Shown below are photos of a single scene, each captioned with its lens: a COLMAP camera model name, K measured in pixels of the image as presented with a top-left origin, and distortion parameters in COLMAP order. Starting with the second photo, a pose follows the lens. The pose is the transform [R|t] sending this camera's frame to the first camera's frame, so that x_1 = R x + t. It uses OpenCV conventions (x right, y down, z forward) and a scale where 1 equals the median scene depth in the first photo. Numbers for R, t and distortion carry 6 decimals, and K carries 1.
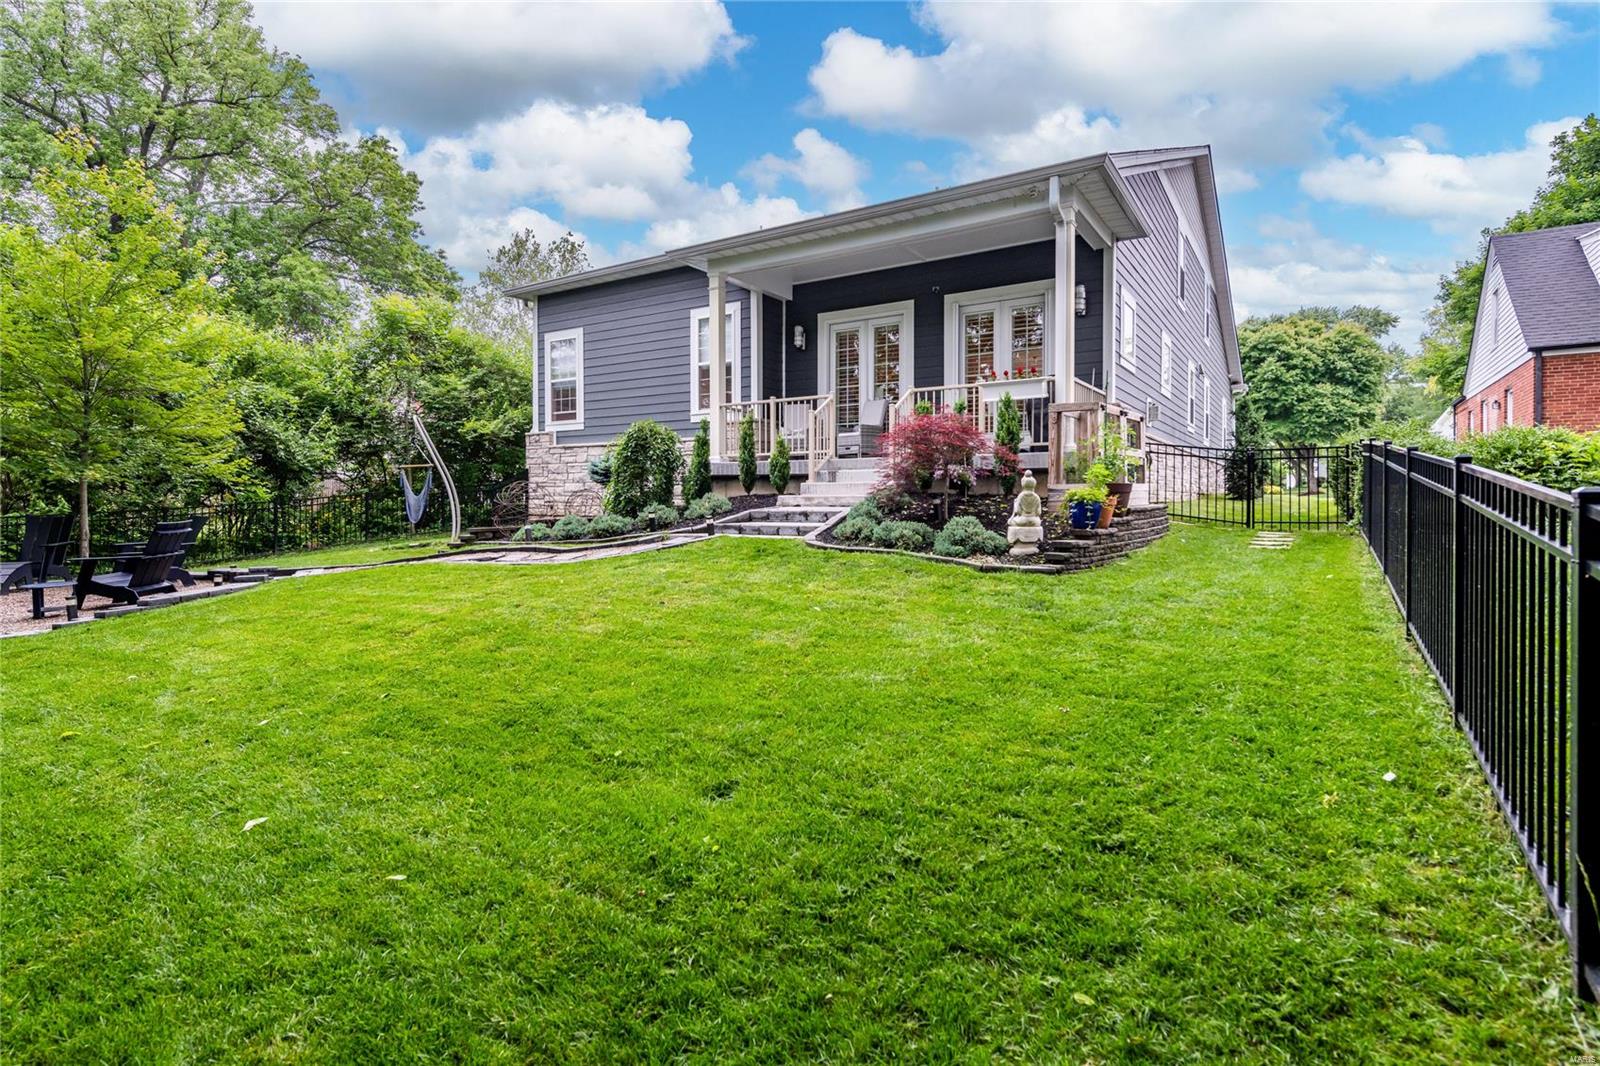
lens RADIAL K [[837.7, 0, 800.0], [0, 837.7, 533.0], [0, 0, 1]] dist [-0.003667, -0.000548]
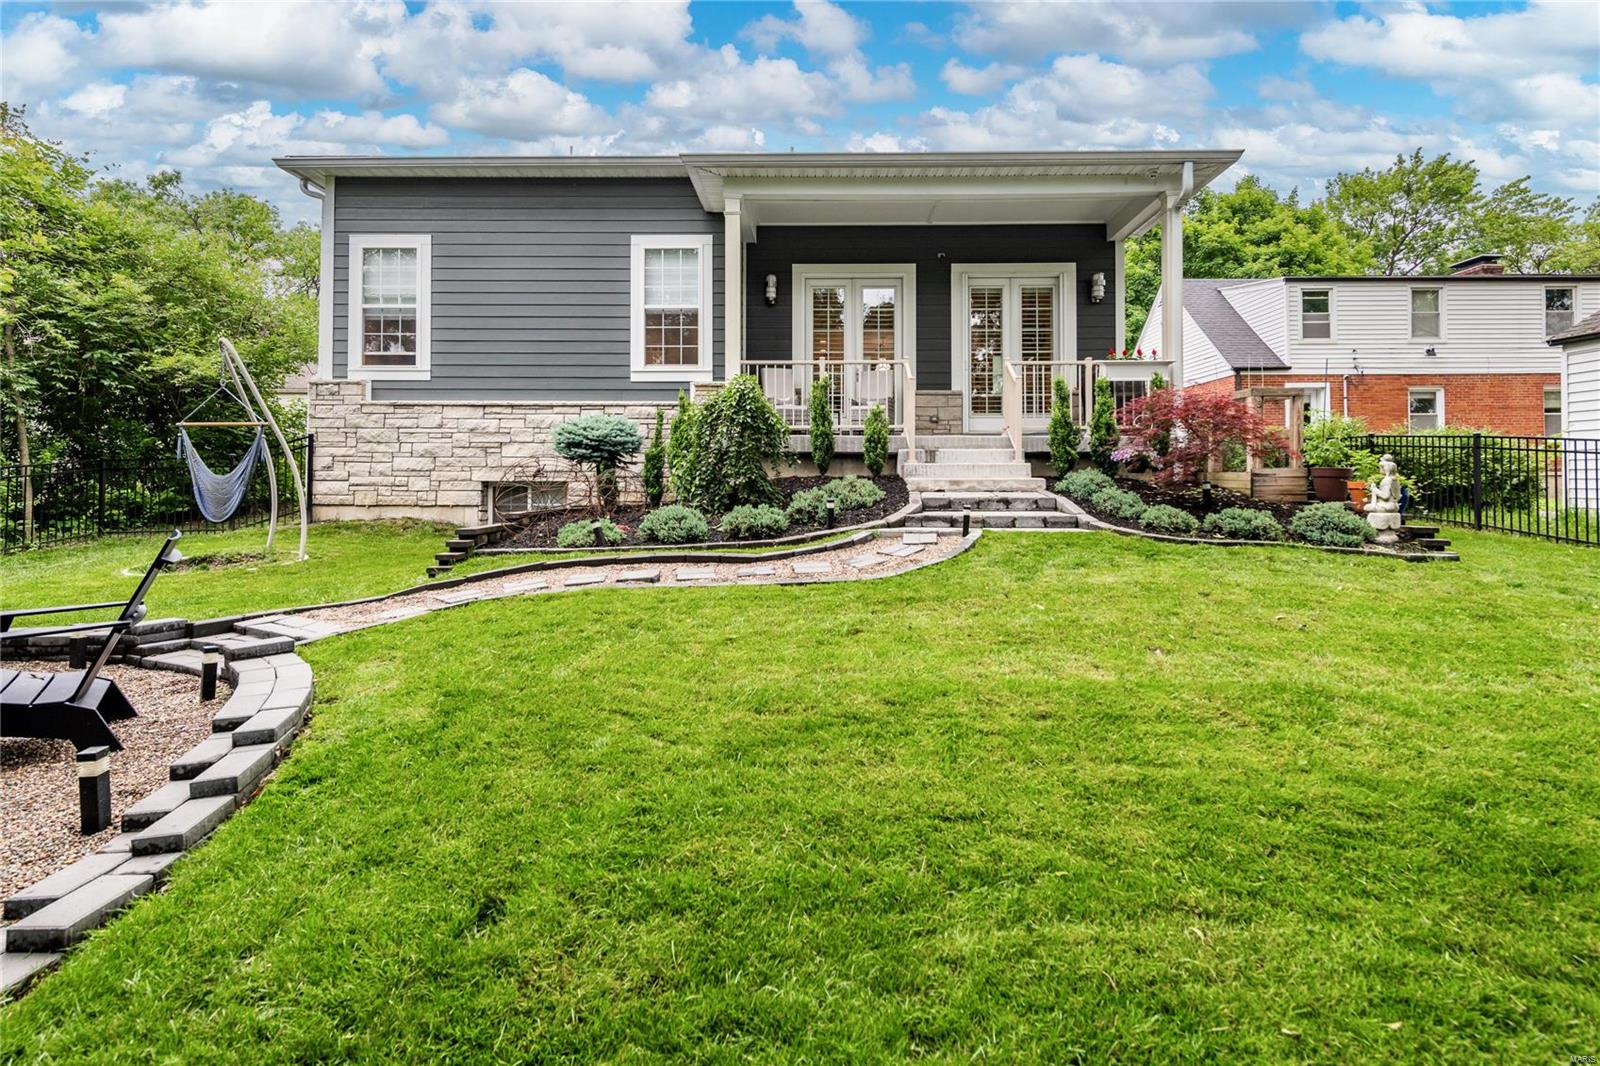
lens RADIAL K [[831.1, 0, 799.7], [0, 831.1, 475.4], [0, 0, 1]] dist [0.002652, -0.000113]
pose [[0.837216, 0.005835, 0.546841, -0.435677], [0.019651, 0.998976, -0.040746, -0.013181], [-0.546519, 0.044859, 0.836245, 0.302716]]
